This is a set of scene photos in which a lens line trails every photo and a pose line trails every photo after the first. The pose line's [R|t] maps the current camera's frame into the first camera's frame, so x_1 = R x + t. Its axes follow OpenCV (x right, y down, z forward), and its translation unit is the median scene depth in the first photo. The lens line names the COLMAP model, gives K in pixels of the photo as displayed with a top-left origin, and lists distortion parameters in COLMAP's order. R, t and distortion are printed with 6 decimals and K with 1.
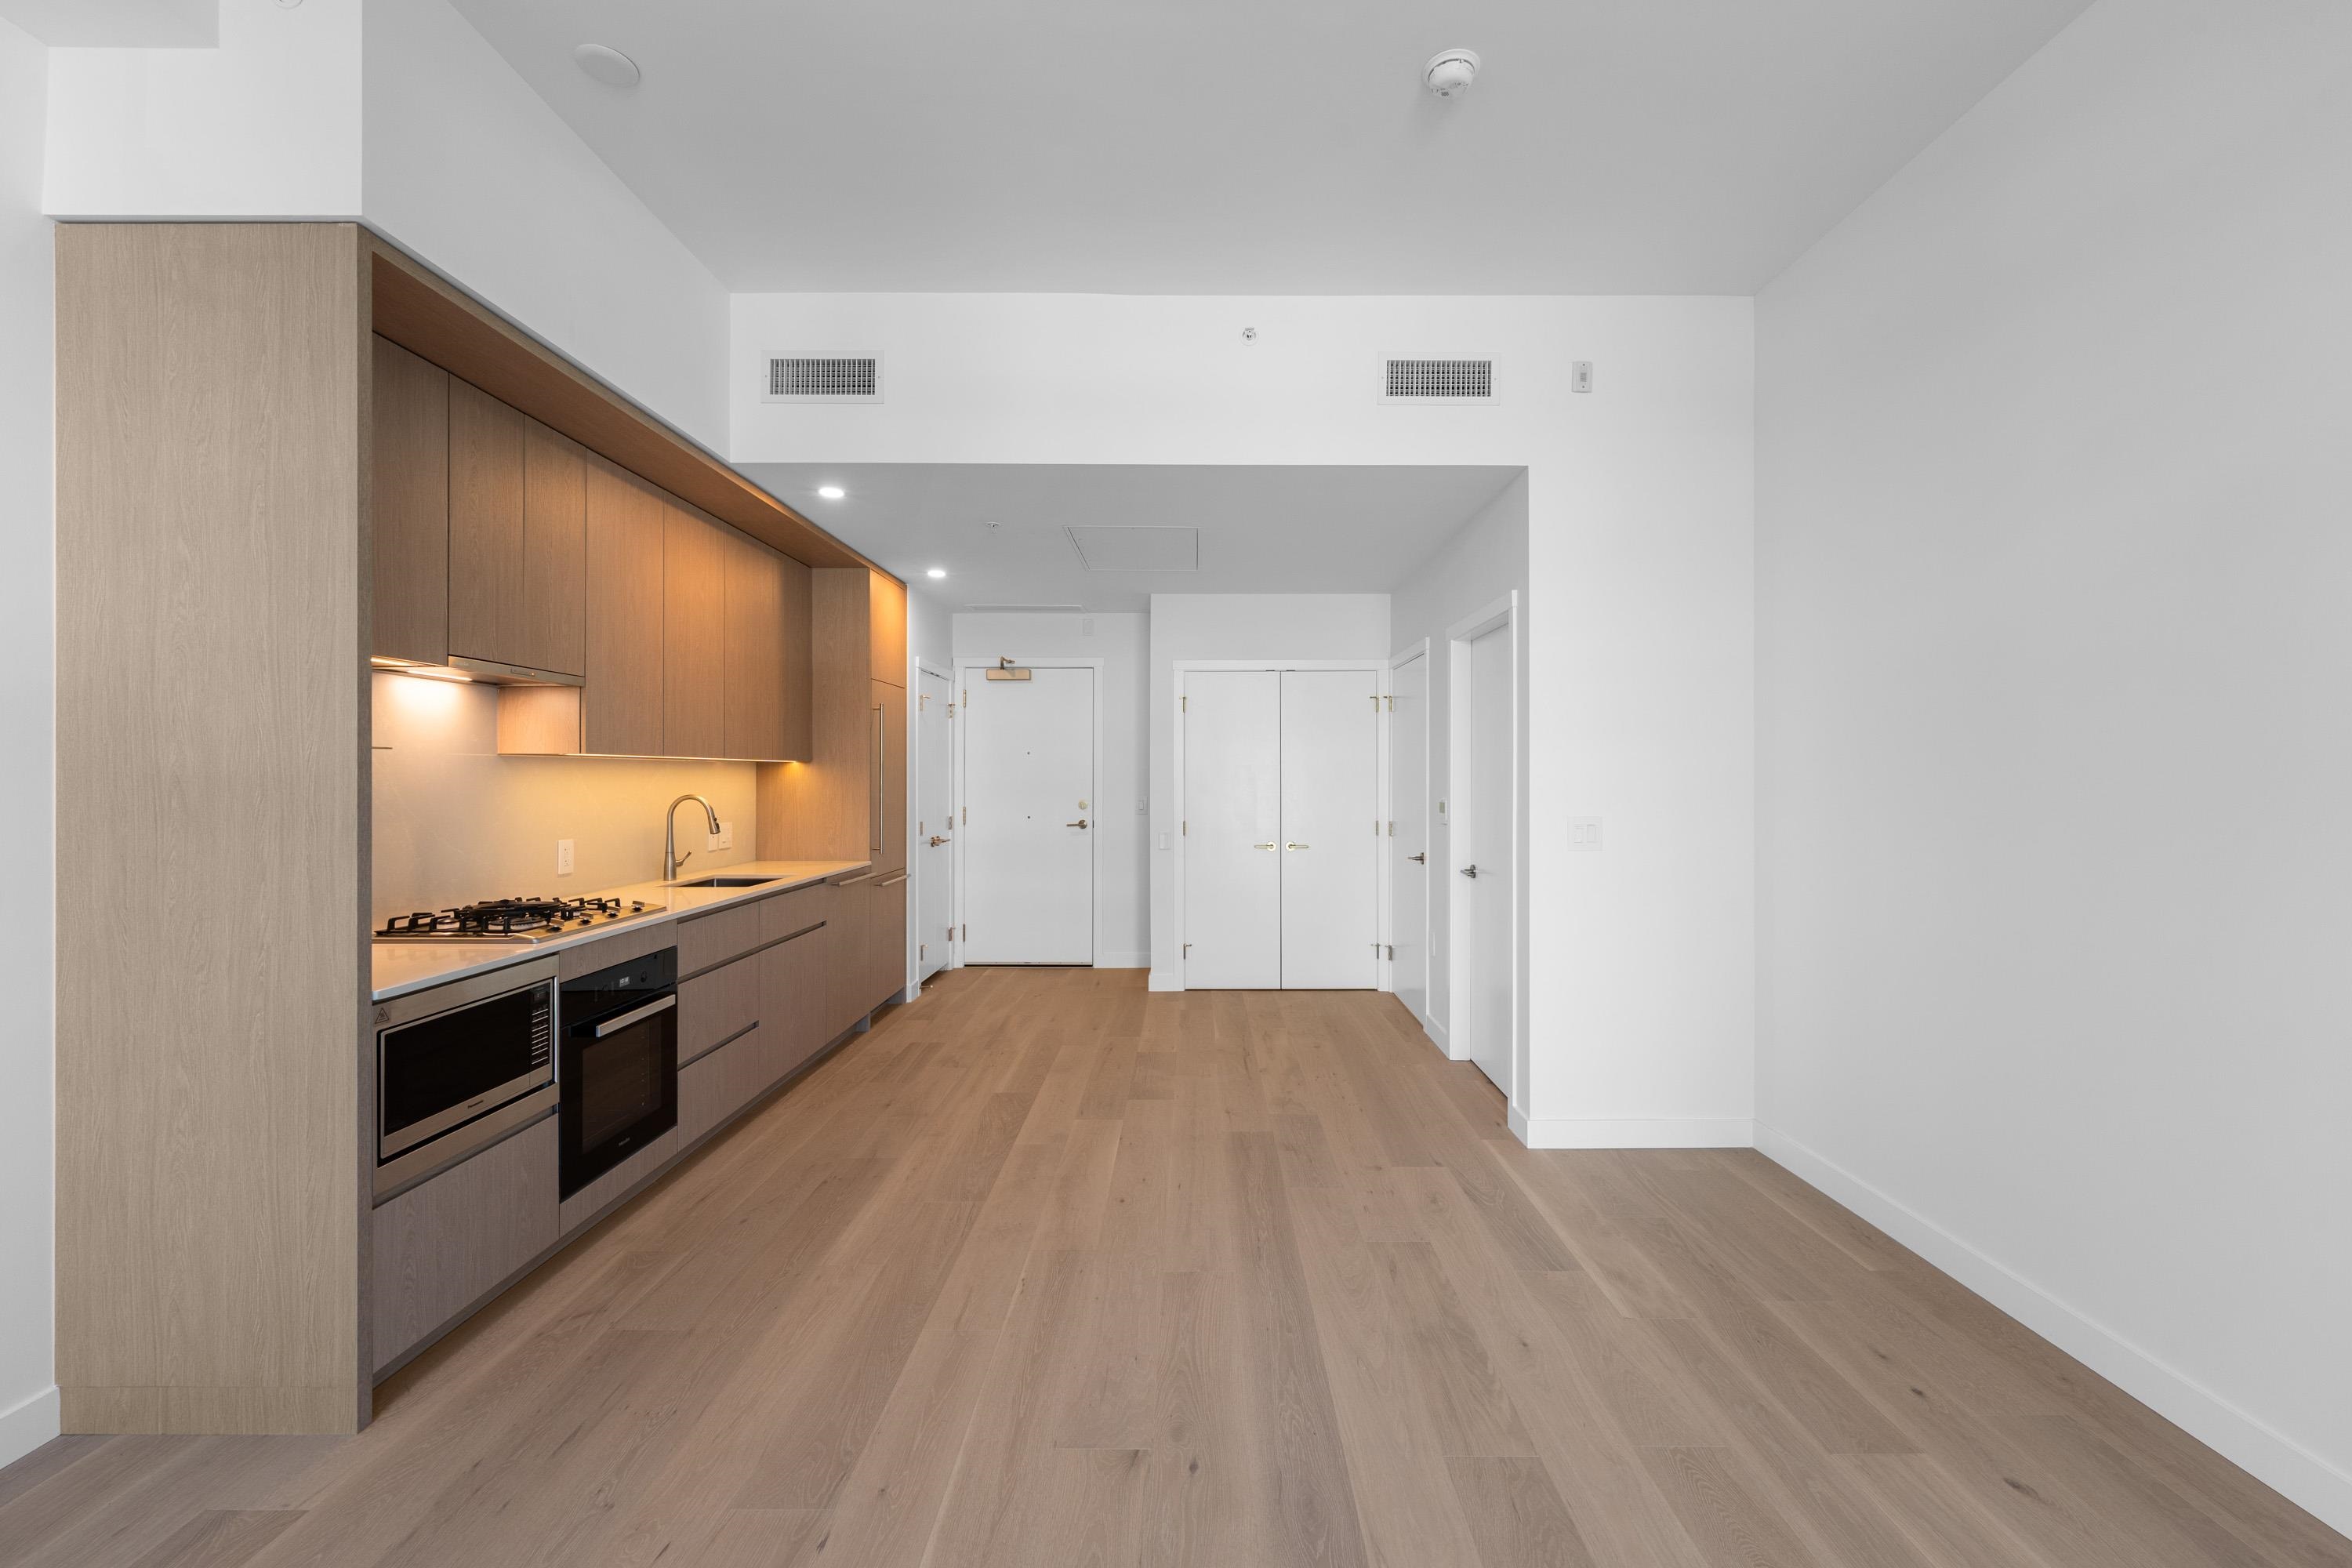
lens RADIAL K [[951.9, 0, 1196.3], [0, 951.9, 776.1], [0, 0, 1]] dist [0.002517, -0.001181]
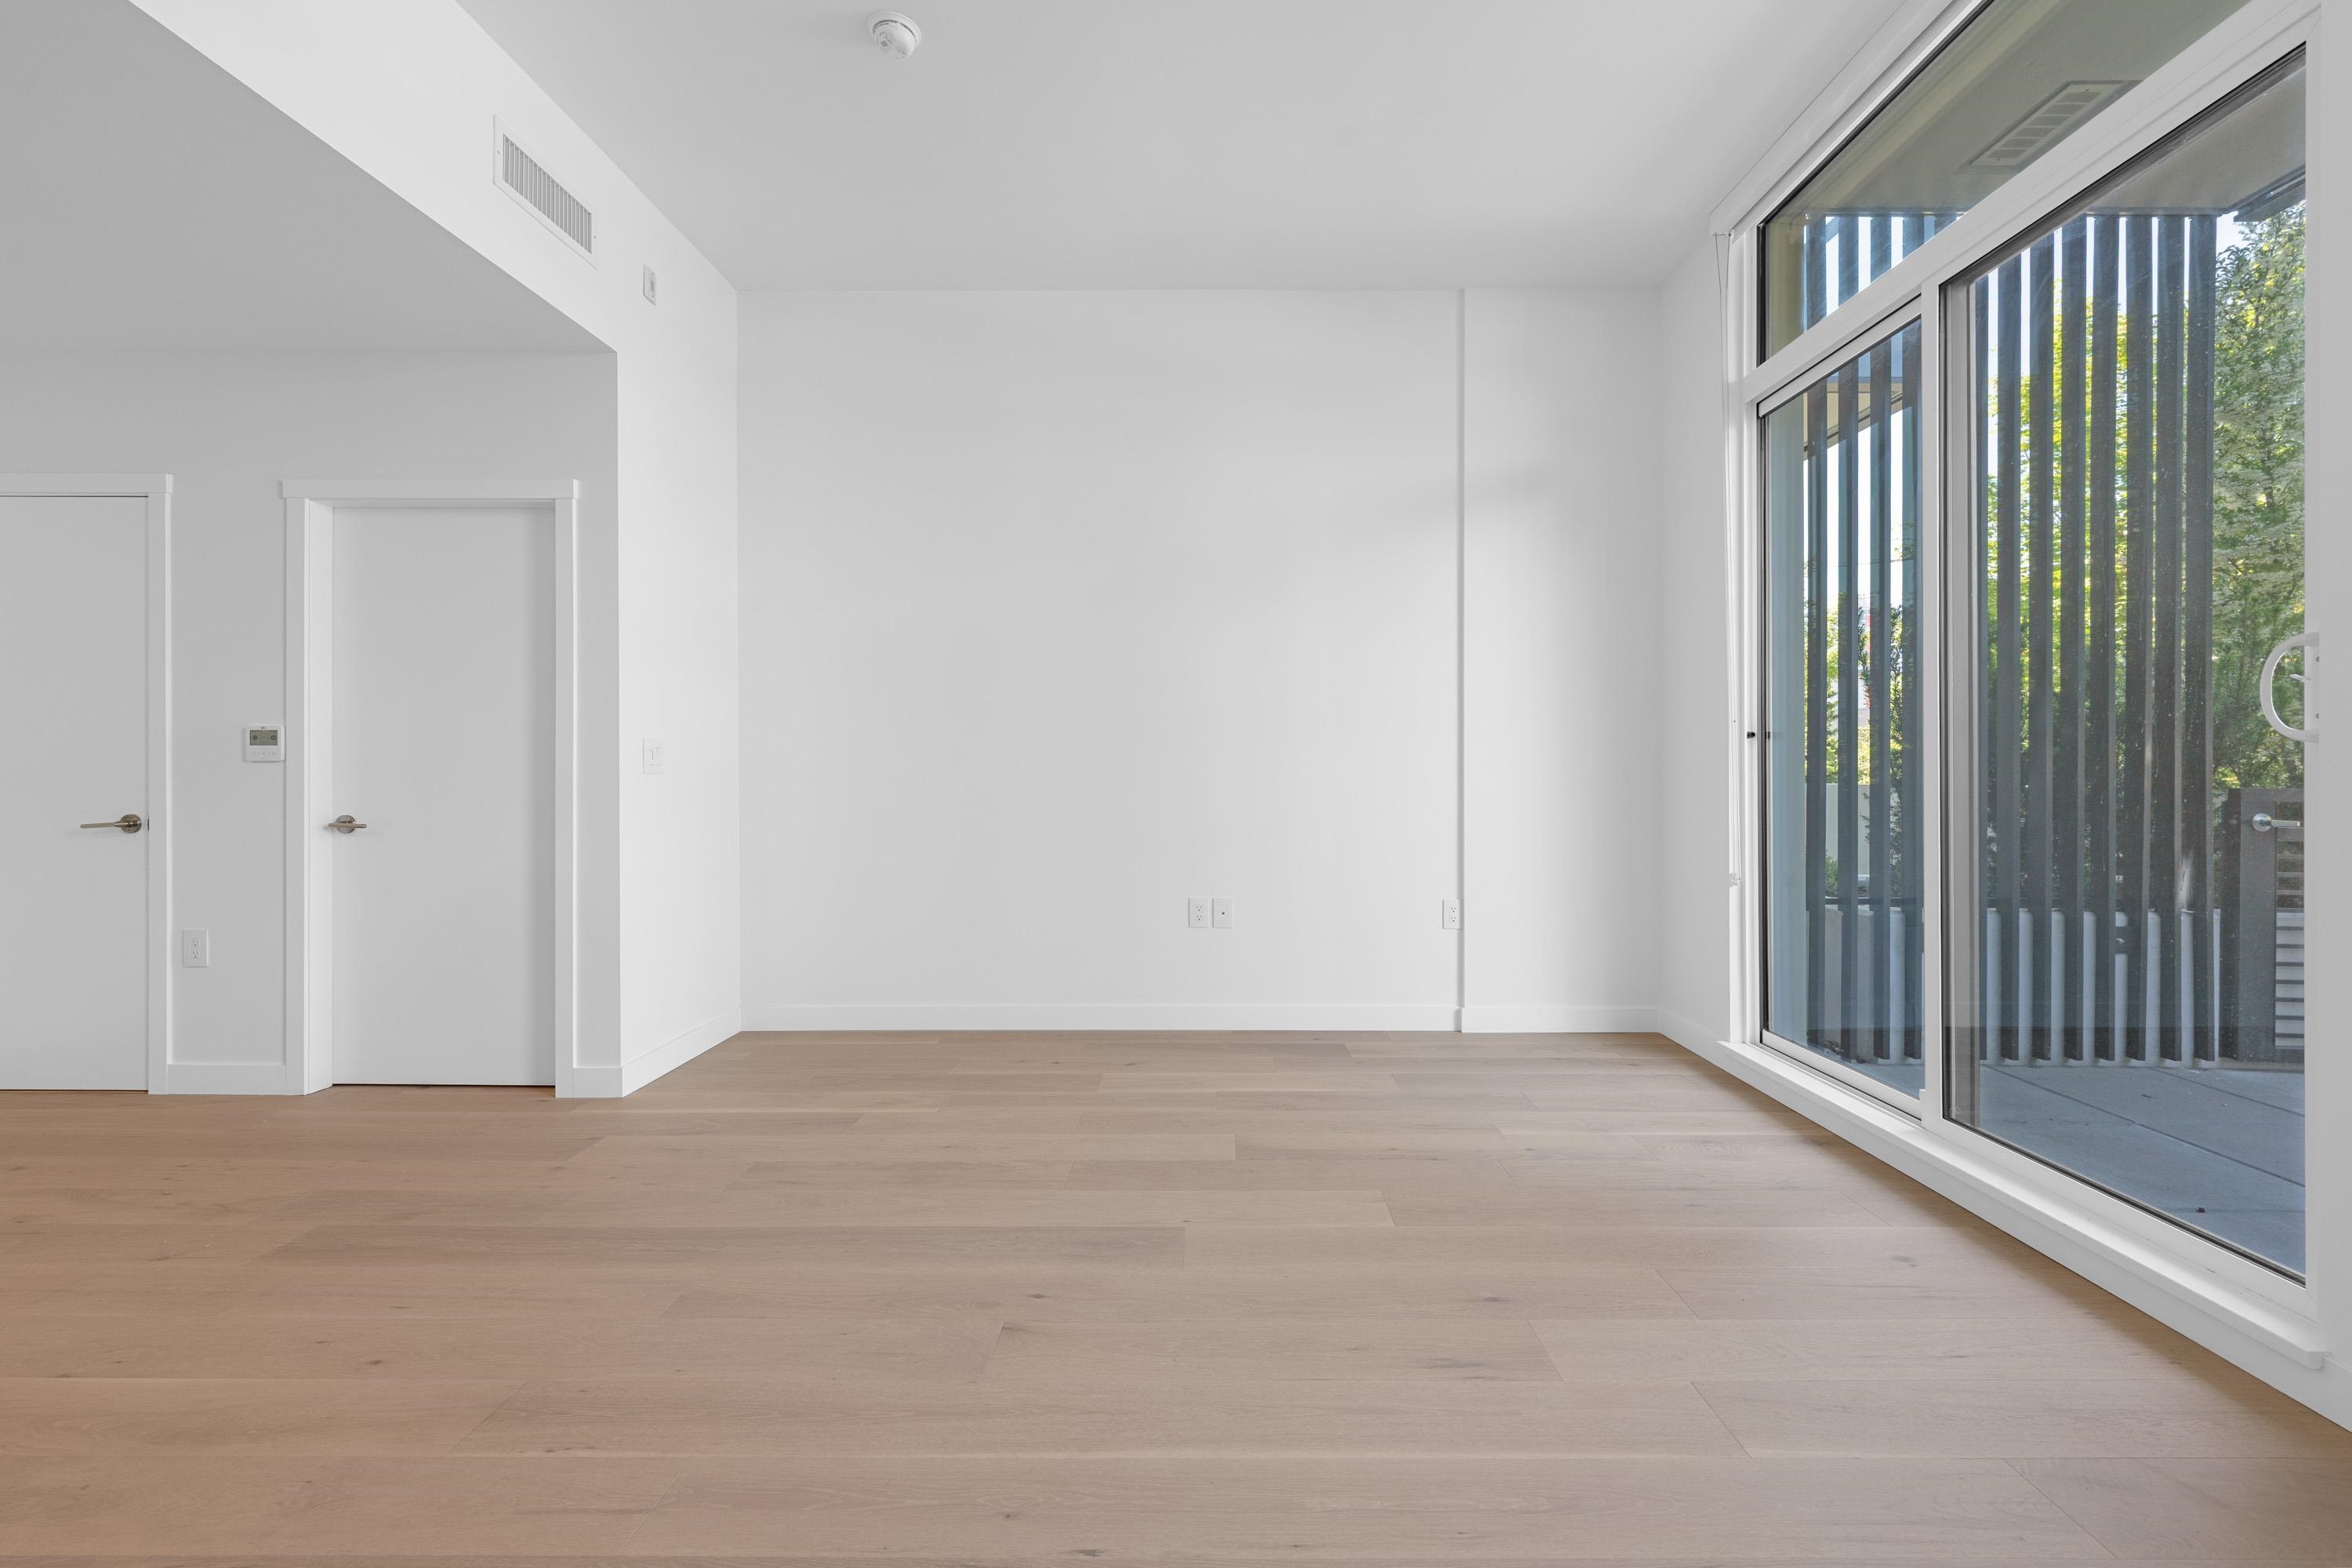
lens RADIAL K [[951.9, 0, 1202.2], [0, 951.9, 778.0], [0, 0, 1]] dist [0.002517, -0.001181]
pose [[0.006322, 0.001197, 0.999979, -0.619071], [-0.001003, 0.999999, -0.001191, 0.091118], [-0.999980, -0.000996, 0.006323, 0.477024]]
